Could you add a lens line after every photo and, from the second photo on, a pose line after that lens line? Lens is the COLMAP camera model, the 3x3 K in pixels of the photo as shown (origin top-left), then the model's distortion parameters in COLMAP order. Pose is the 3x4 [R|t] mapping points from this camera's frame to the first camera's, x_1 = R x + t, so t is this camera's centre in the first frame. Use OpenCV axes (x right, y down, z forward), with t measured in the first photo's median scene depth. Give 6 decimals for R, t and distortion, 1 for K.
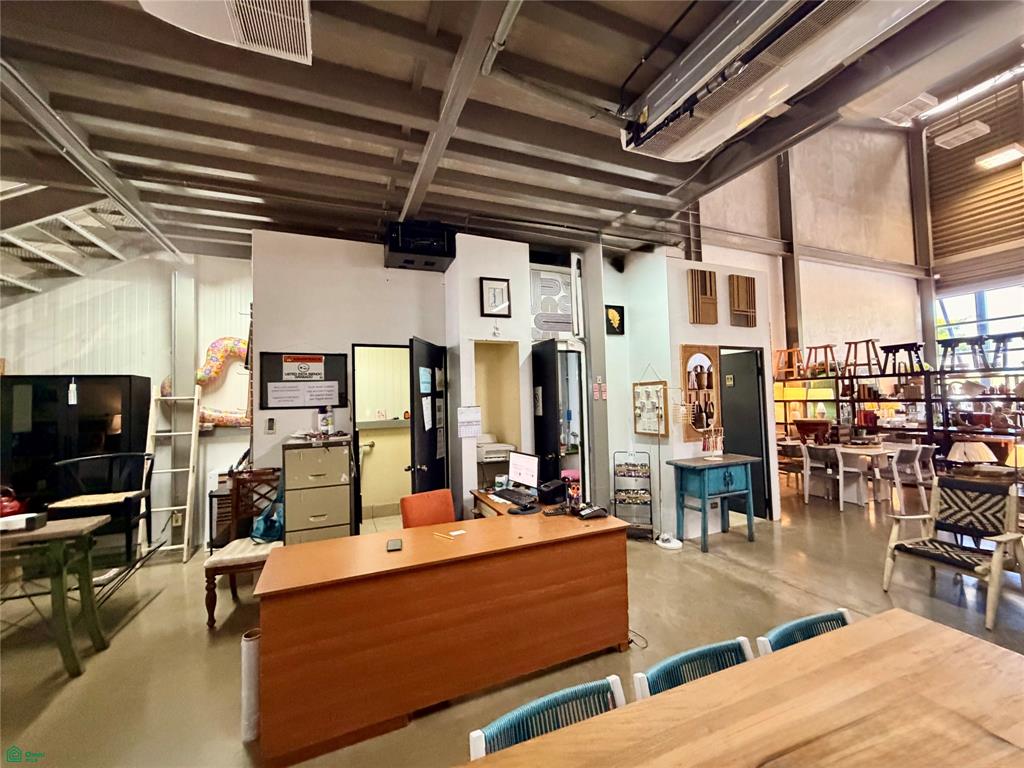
lens RADIAL K [[407.6, 0, 512.0], [0, 407.6, 384.0], [0, 0, 1]] dist [0.001887, 0.000166]
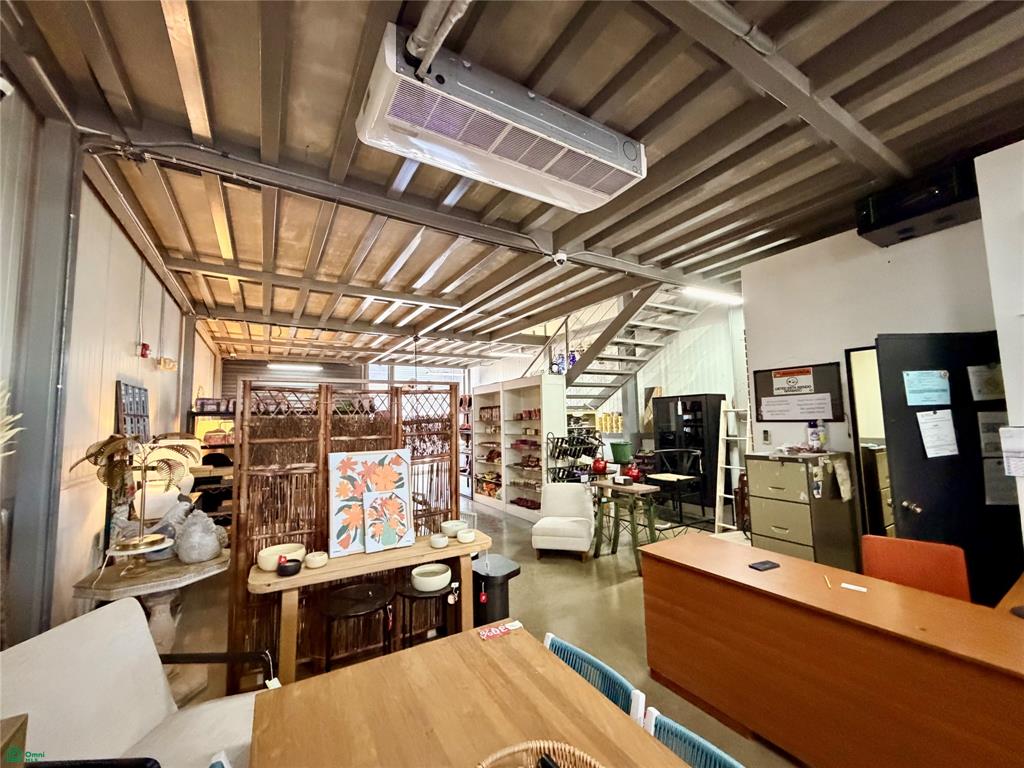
lens RADIAL K [[407.6, 0, 512.0], [0, 407.6, 384.0], [0, 0, 1]] dist [0.001887, 0.000166]
pose [[0.145087, -0.062999, -0.987411, 0.393991], [0.053200, 0.997024, -0.055795, -0.014580], [0.987988, -0.044435, 0.148007, 0.164370]]
